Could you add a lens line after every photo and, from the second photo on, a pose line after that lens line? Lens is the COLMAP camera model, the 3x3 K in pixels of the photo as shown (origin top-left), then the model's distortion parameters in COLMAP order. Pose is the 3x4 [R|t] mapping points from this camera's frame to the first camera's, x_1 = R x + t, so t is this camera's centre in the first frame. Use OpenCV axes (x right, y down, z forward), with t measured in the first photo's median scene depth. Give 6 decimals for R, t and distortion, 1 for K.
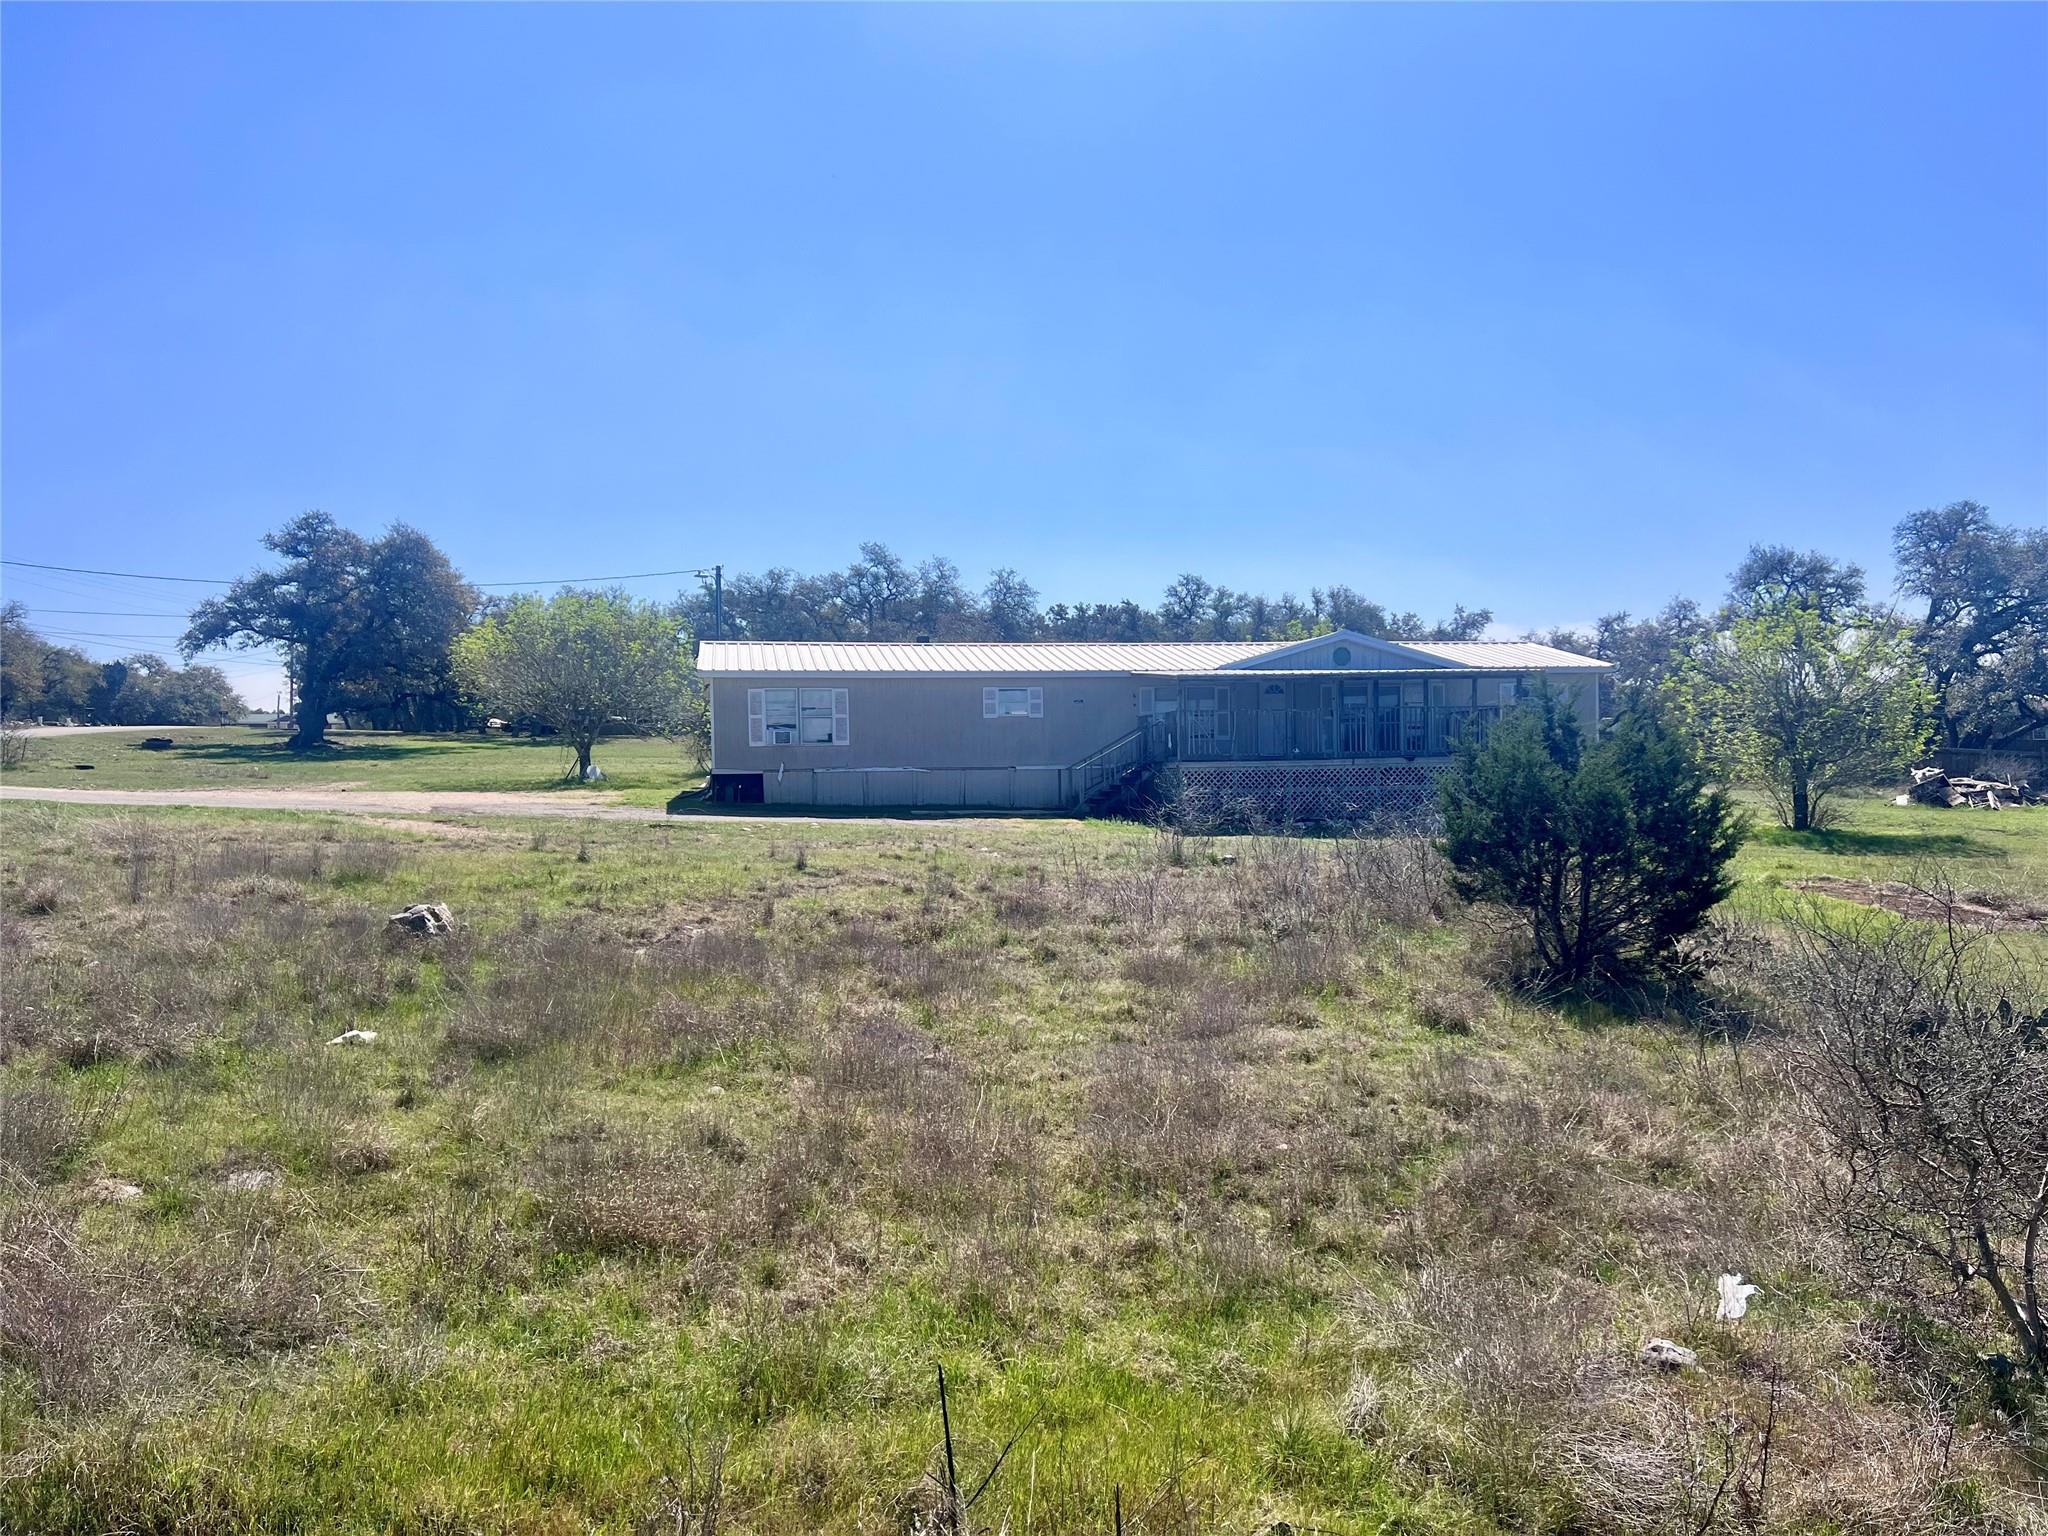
lens RADIAL K [[1533.5, 0, 1024.0], [0, 1533.5, 768.0], [0, 0, 1]] dist [0.035790, -0.000597]
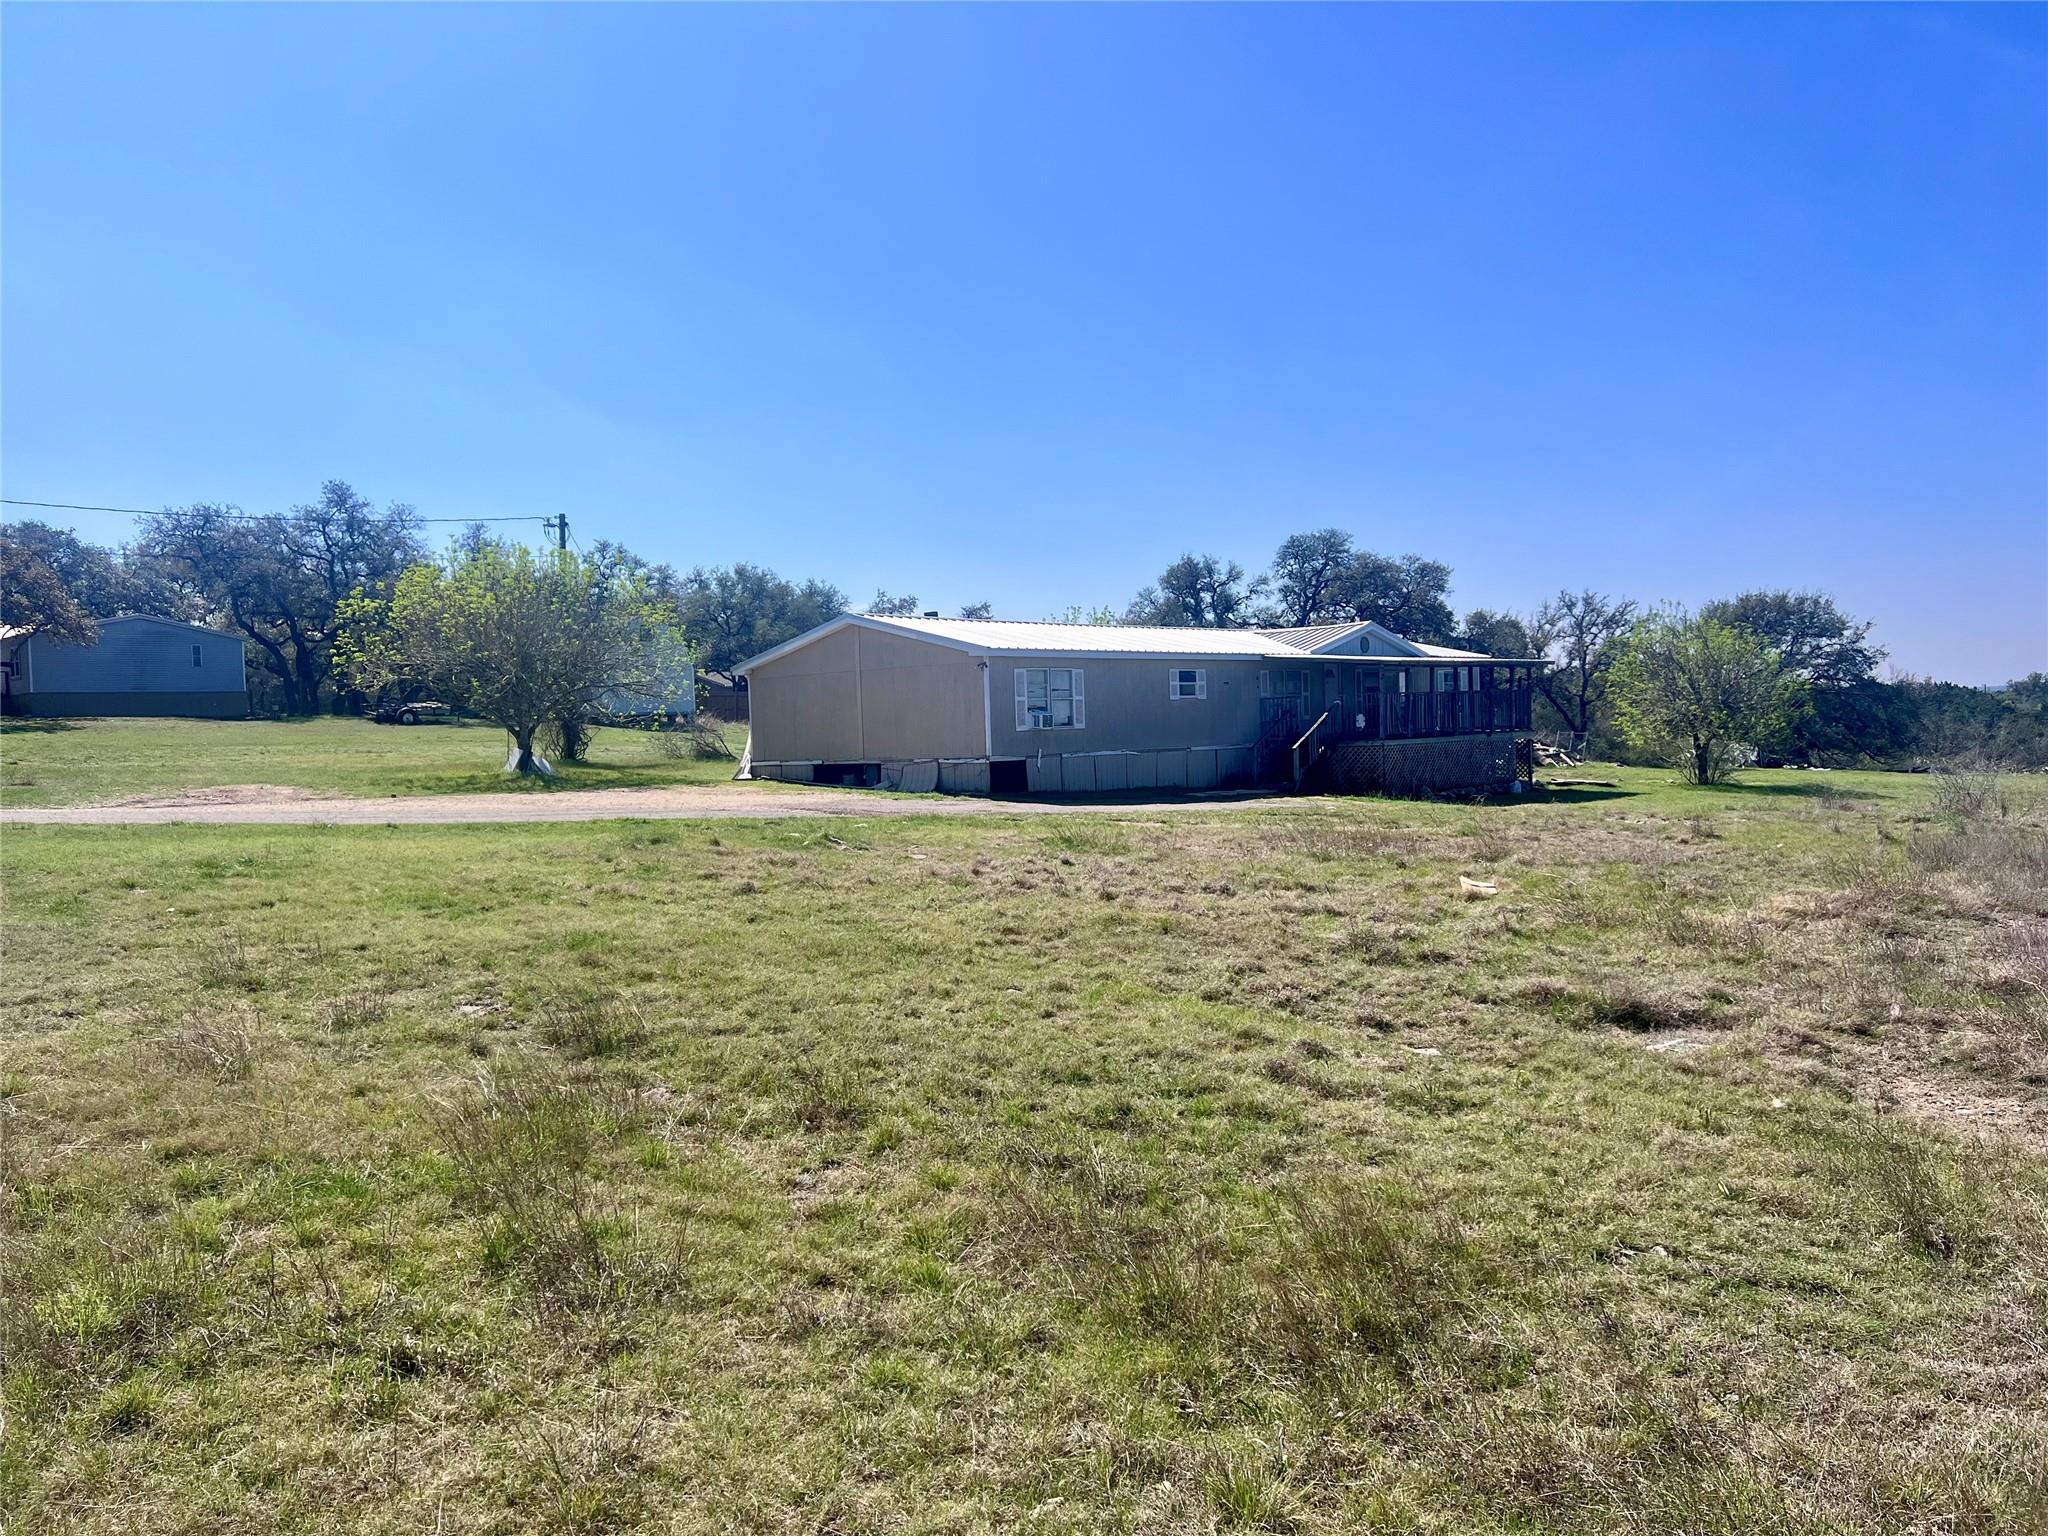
lens RADIAL K [[1533.5, 0, 1024.0], [0, 1533.5, 768.0], [0, 0, 1]] dist [0.035790, -0.000597]
pose [[0.798969, -0.027332, 0.600750, -0.724375], [0.015766, 0.999575, 0.024508, -0.013976], [-0.601165, -0.010110, 0.799061, 0.251892]]
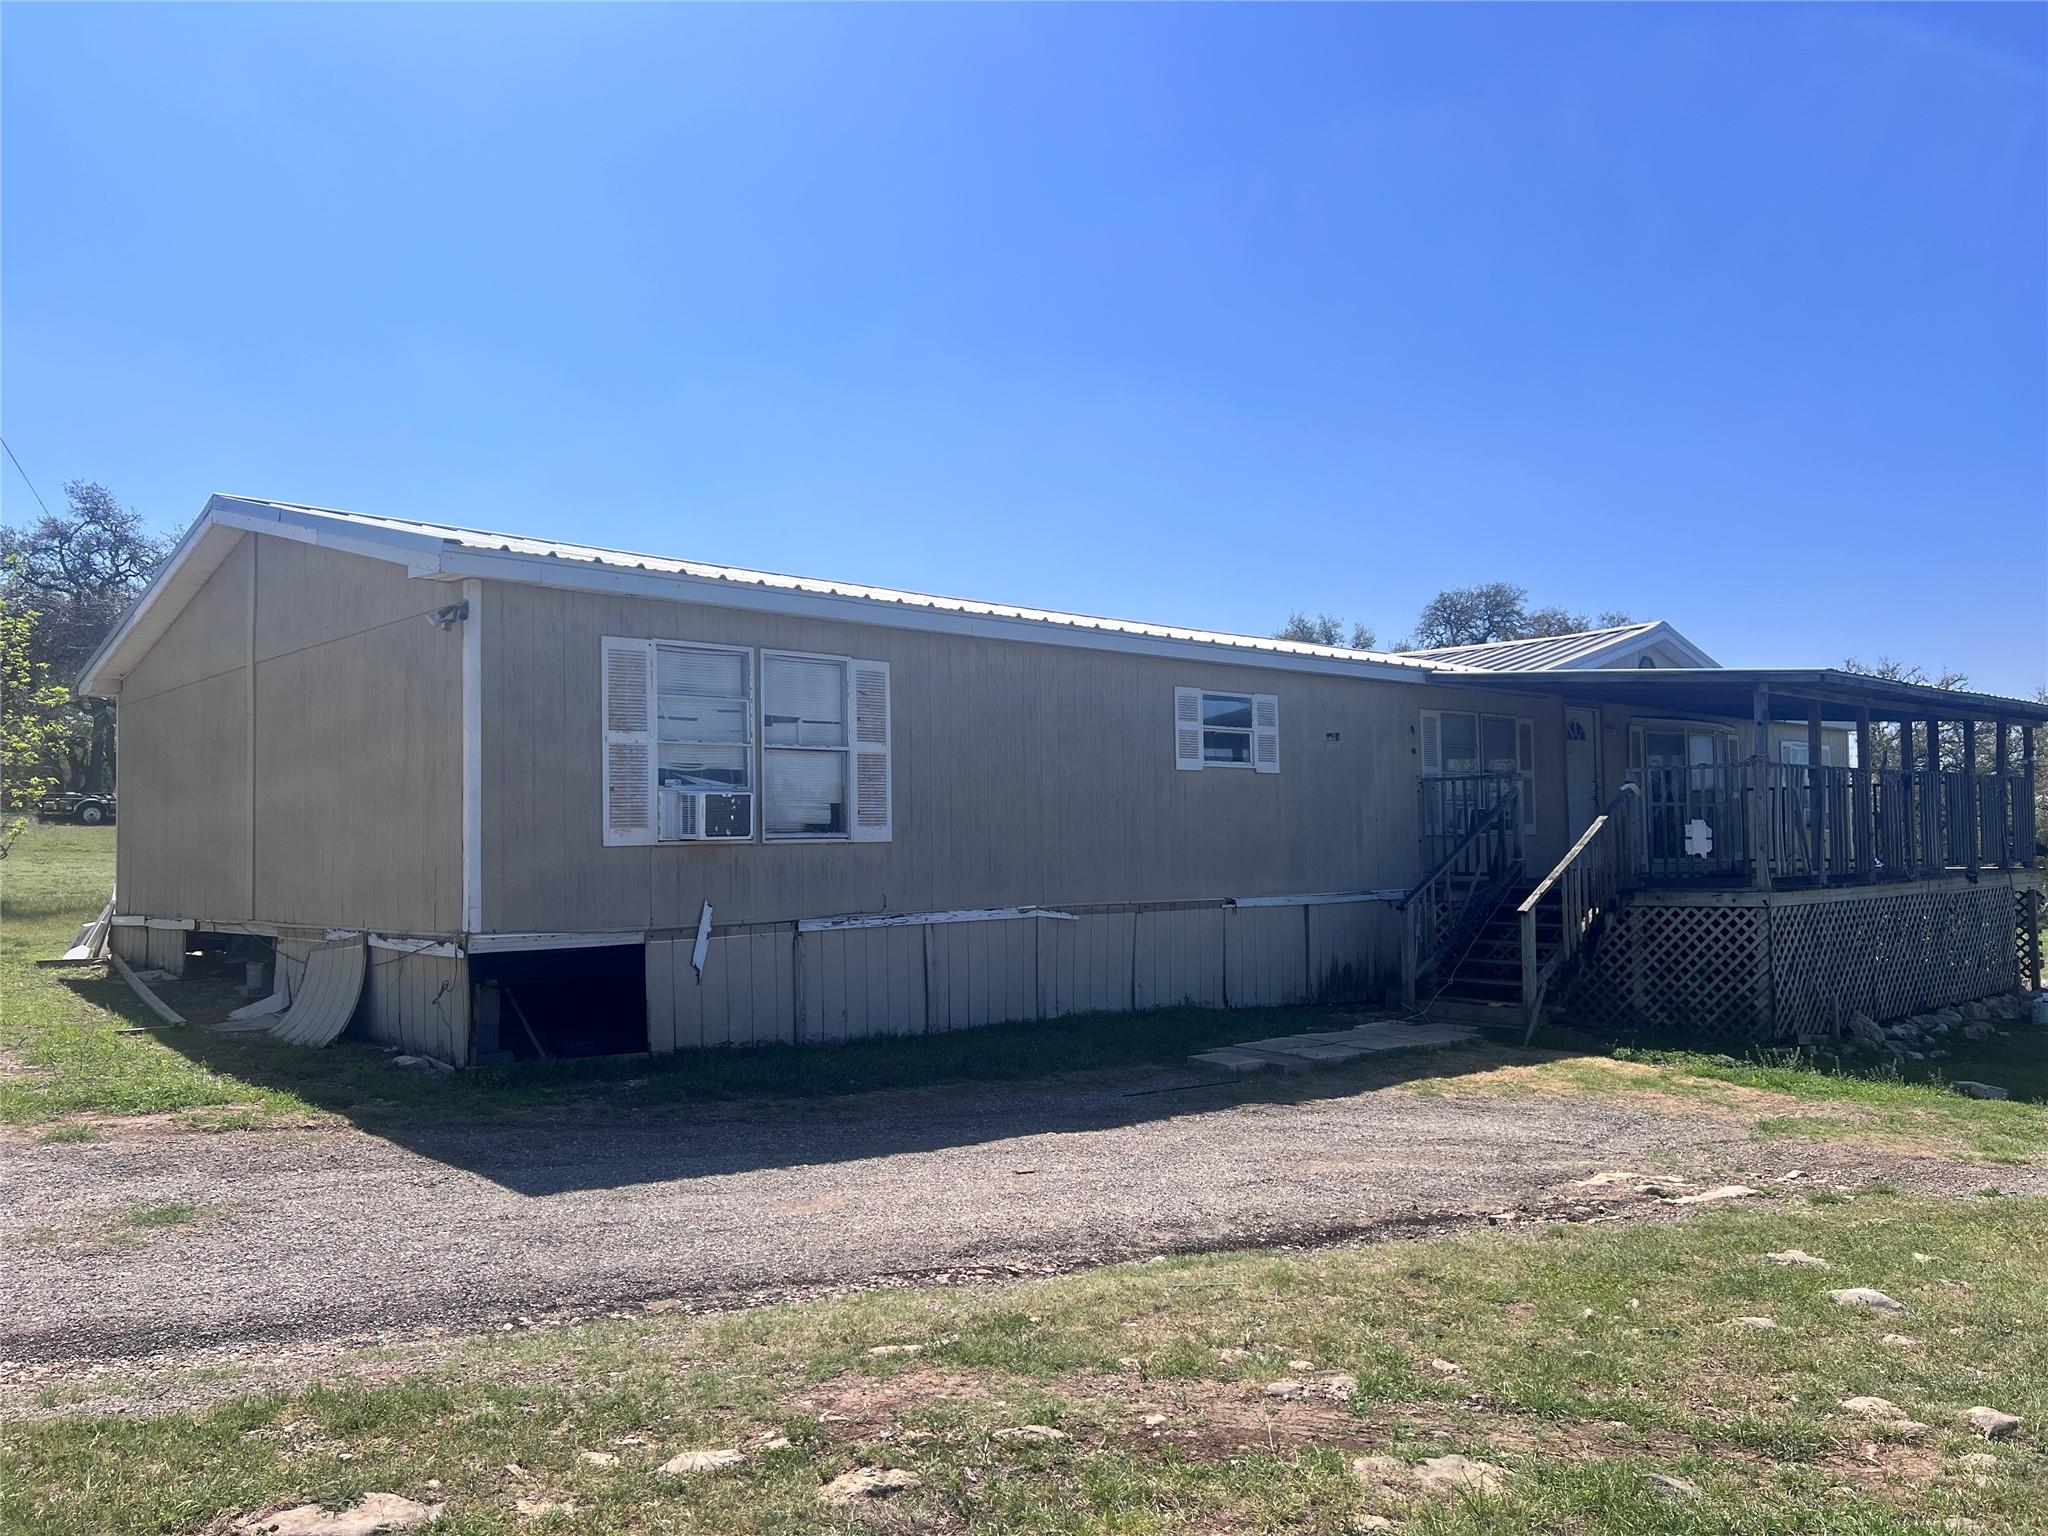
lens RADIAL K [[1533.5, 0, 1024.0], [0, 1533.5, 768.0], [0, 0, 1]] dist [0.035790, -0.000597]
pose [[0.844946, 0.031078, 0.533949, -0.260003], [-0.002901, 0.998562, -0.053530, -0.013181], [-0.534844, 0.043680, 0.843821, 0.717290]]
